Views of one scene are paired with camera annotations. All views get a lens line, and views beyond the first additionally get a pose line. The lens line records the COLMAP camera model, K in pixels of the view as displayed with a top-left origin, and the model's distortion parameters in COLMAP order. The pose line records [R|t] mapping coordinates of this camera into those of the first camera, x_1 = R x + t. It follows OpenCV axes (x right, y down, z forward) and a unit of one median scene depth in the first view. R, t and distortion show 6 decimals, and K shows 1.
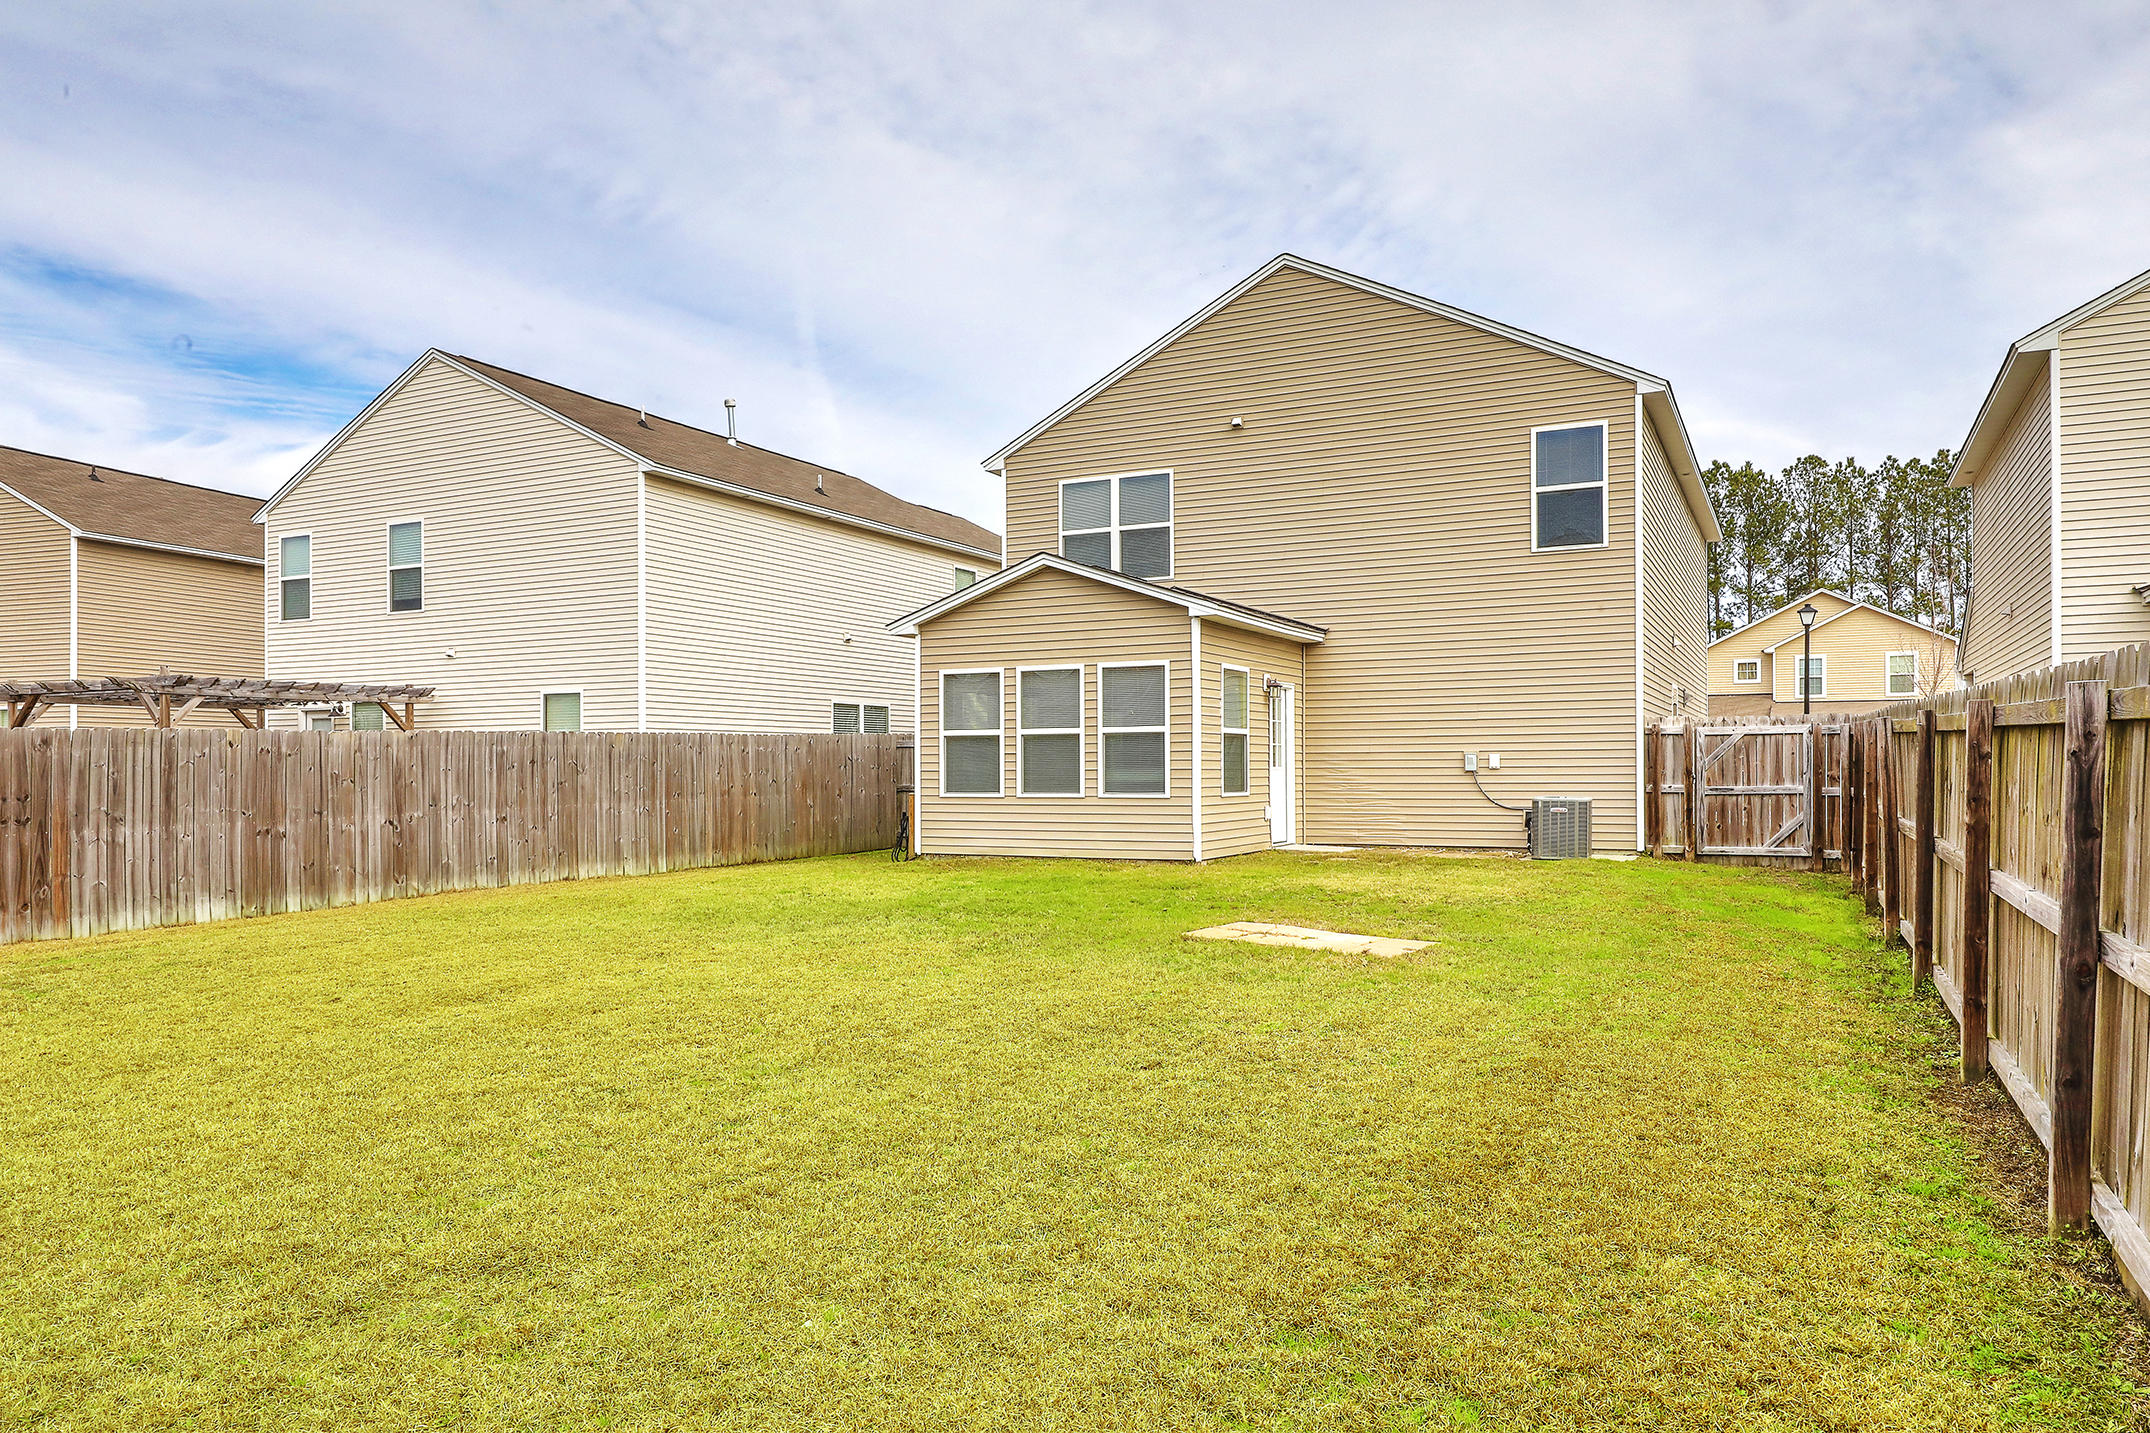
lens RADIAL K [[1366.5, 0, 1091.0], [0, 1366.5, 762.1], [0, 0, 1]] dist [0.012867, -0.004763]
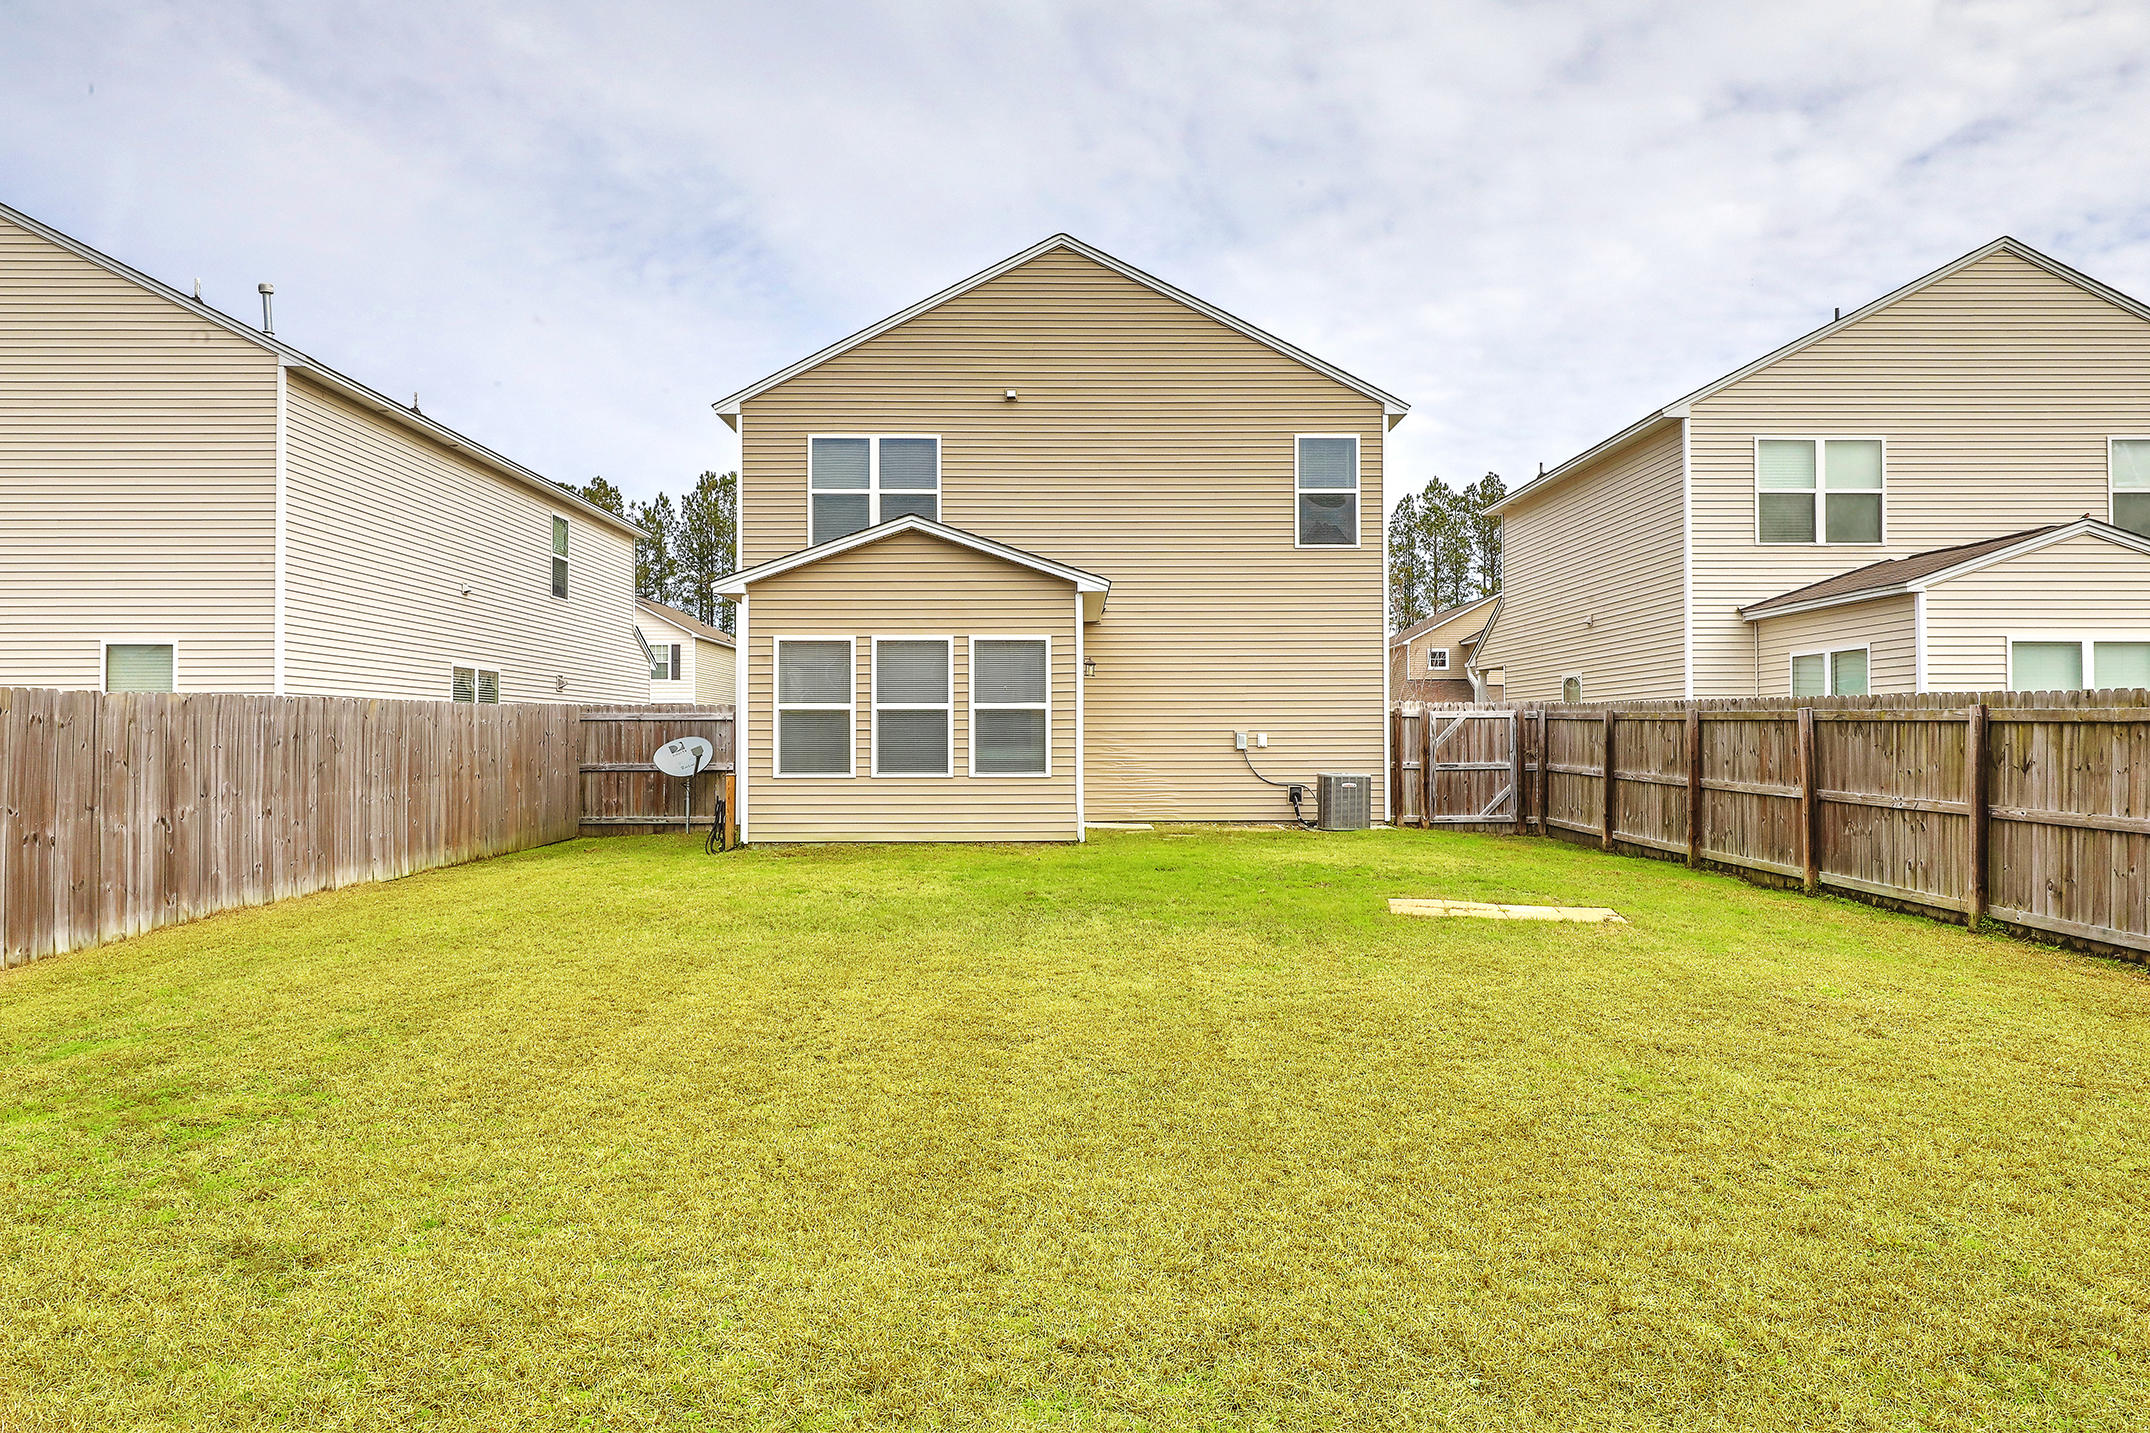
lens RADIAL K [[1366.5, 0, 1075.5], [0, 1366.5, 720.7], [0, 0, 1]] dist [0.012867, -0.004763]
pose [[0.893412, 0.010656, 0.449111, -0.333960], [-0.005125, 0.999895, -0.013528, -0.000761], [-0.449208, 0.009785, 0.893373, 0.115923]]
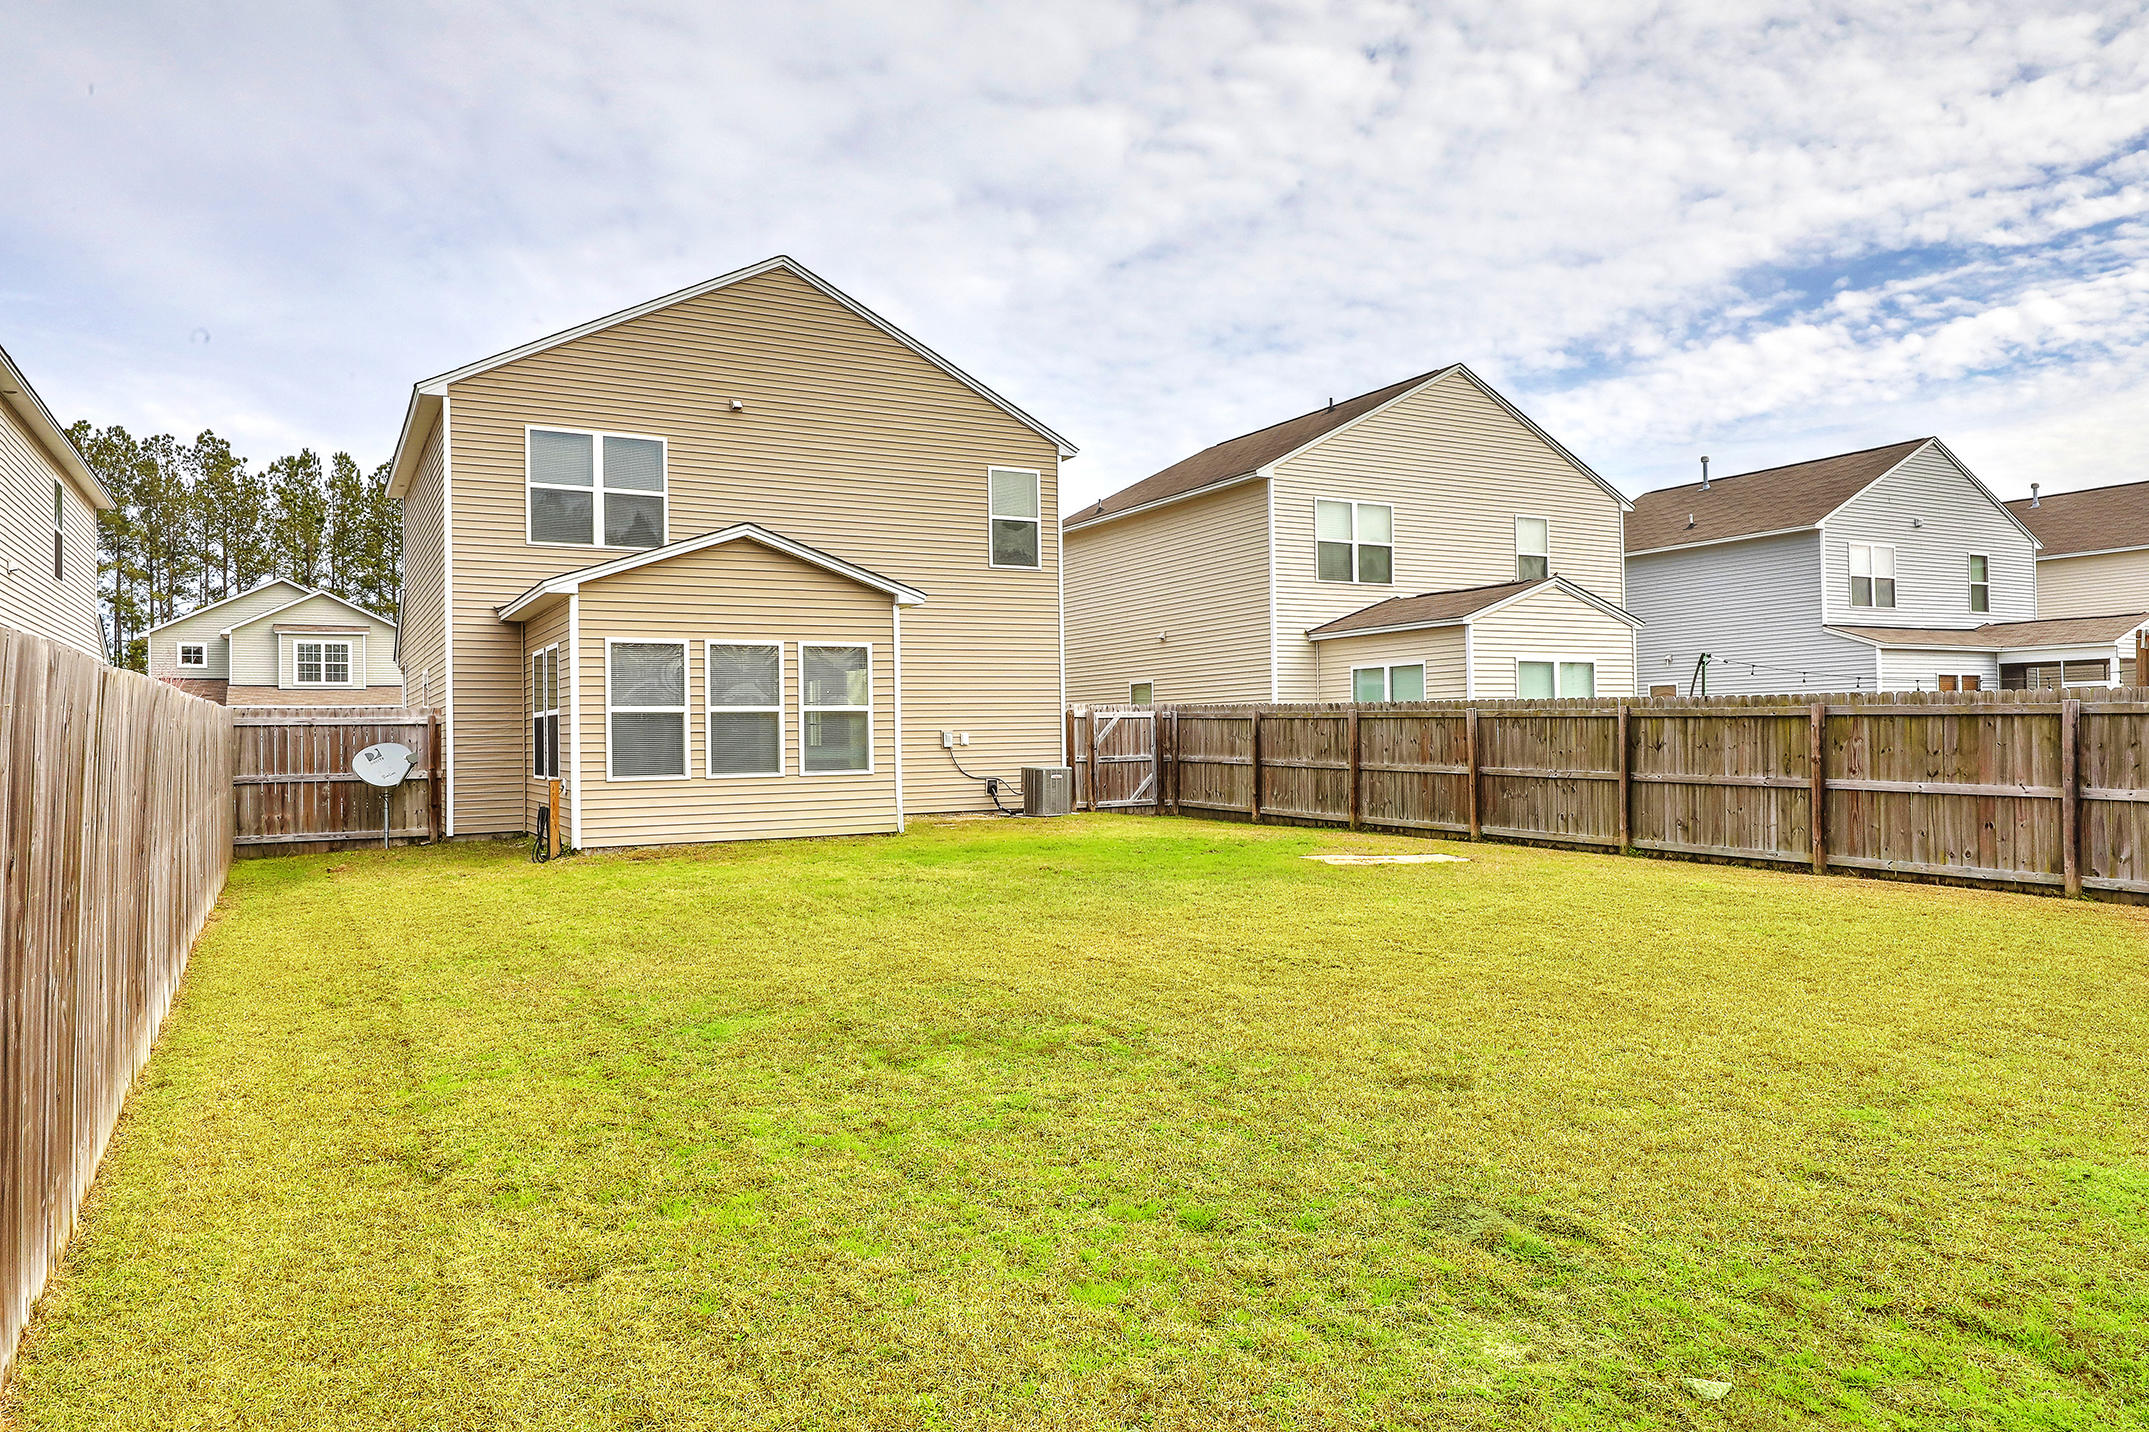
lens RADIAL K [[1365.9, 0, 1081.0], [0, 1365.9, 709.7], [0, 0, 1]] dist [0.012867, -0.004763]
pose [[0.580462, 0.013217, 0.814180, -0.646972], [0.008800, 0.999708, -0.022502, 0.001675], [-0.814240, 0.020227, 0.580176, 0.241835]]
